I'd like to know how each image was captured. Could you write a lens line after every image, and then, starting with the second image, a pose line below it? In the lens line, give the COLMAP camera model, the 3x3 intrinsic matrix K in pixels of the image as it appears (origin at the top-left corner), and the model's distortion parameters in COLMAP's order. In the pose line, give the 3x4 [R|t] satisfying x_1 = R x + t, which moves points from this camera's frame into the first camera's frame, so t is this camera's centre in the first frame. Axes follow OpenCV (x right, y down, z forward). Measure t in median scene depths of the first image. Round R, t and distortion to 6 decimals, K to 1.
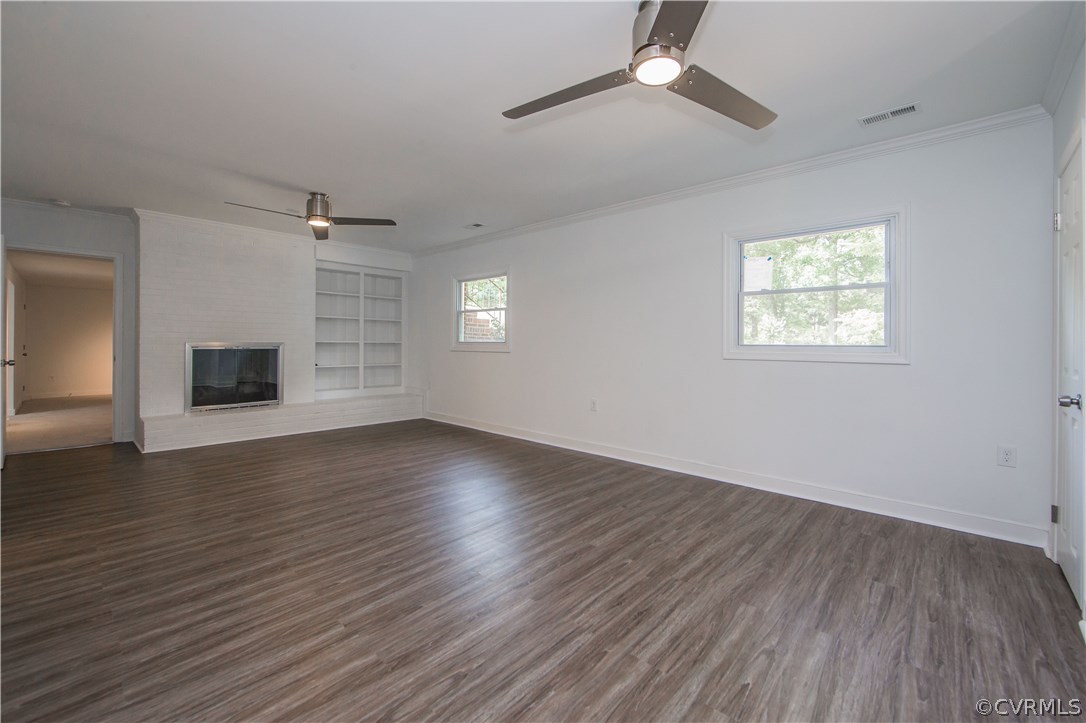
lens RADIAL K [[432.2, 0, 545.0], [0, 432.2, 353.5], [0, 0, 1]] dist [-0.000358, -0.000057]
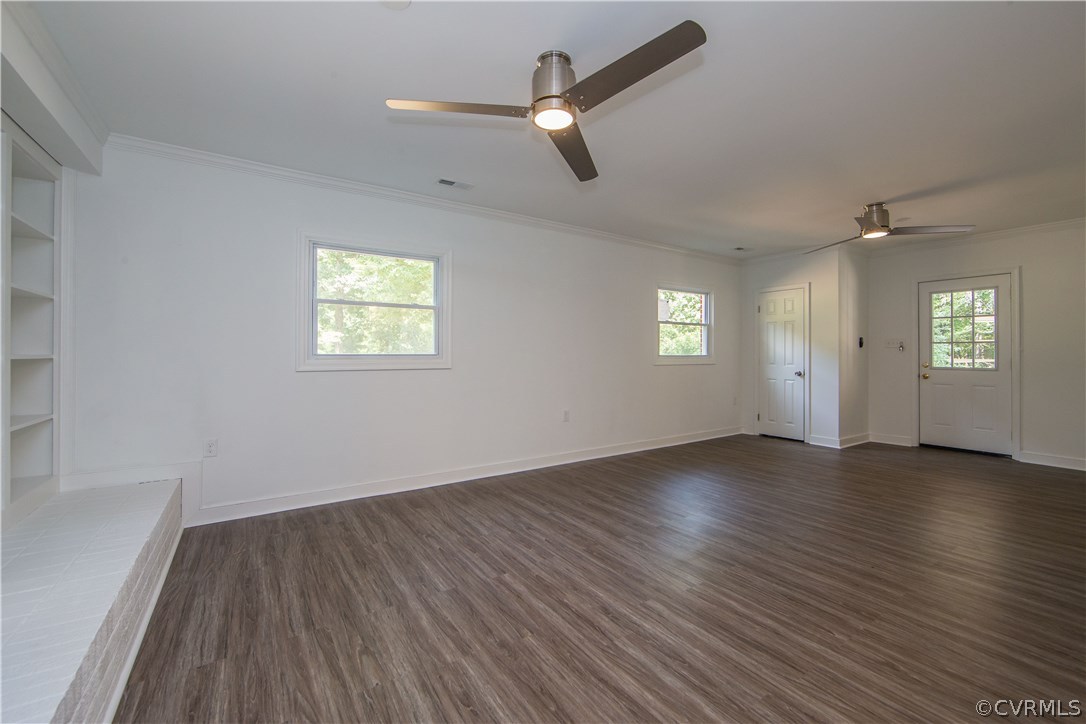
lens RADIAL K [[432.2, 0, 545.0], [0, 432.2, 354.0], [0, 0, 1]] dist [-0.000358, -0.000057]
pose [[0.255987, -0.007981, 0.966647, -0.941168], [0.023035, 0.999732, 0.002155, -0.032861], [-0.966406, 0.021715, 0.256103, 0.821893]]
